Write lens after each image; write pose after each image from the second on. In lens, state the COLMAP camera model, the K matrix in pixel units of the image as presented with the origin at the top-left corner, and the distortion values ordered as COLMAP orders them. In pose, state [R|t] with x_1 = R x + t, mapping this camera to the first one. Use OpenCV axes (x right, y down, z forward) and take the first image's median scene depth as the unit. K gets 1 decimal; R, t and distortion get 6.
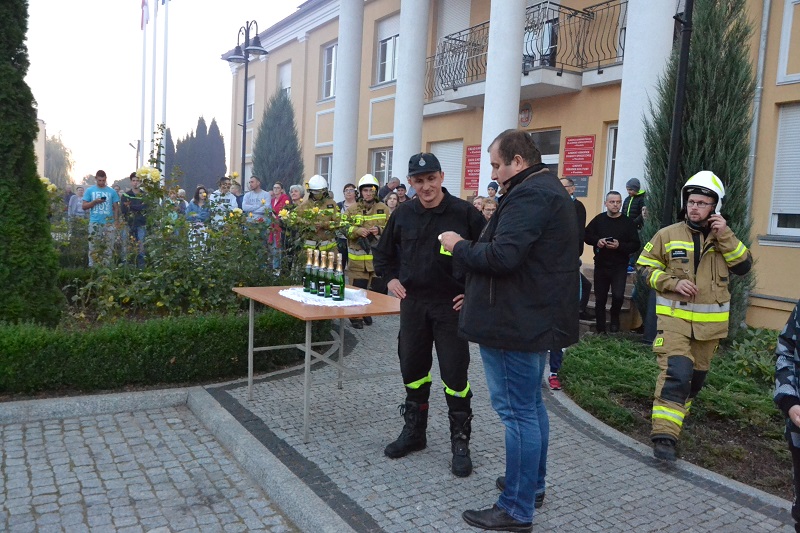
lens RADIAL K [[645.9, 0, 400.8], [0, 645.9, 264.4], [0, 0, 1]] dist [-0.000025, 0.001983]
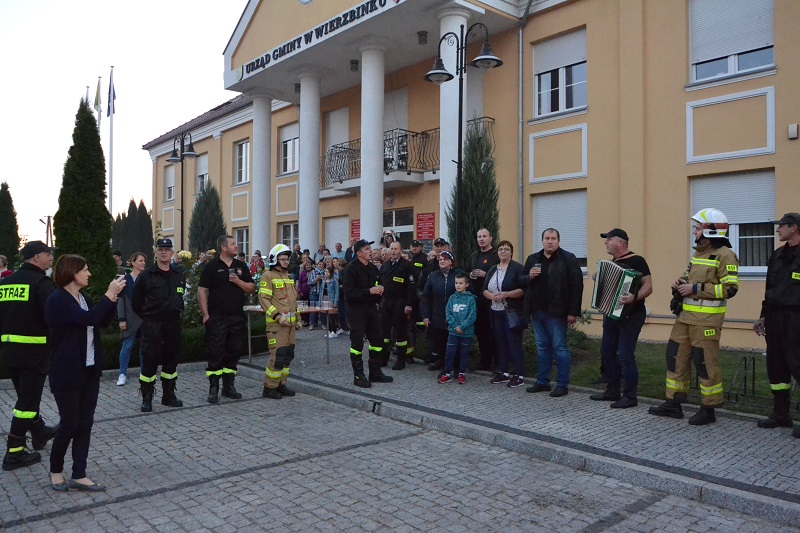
lens RADIAL K [[645.9, 0, 398.5], [0, 645.9, 264.2], [0, 0, 1]] dist [-0.000025, 0.001983]
pose [[0.985704, -0.047491, 0.161653, -0.027724], [0.061331, 0.994766, -0.081730, 0.032537], [-0.156925, 0.090476, 0.983457, -0.385531]]
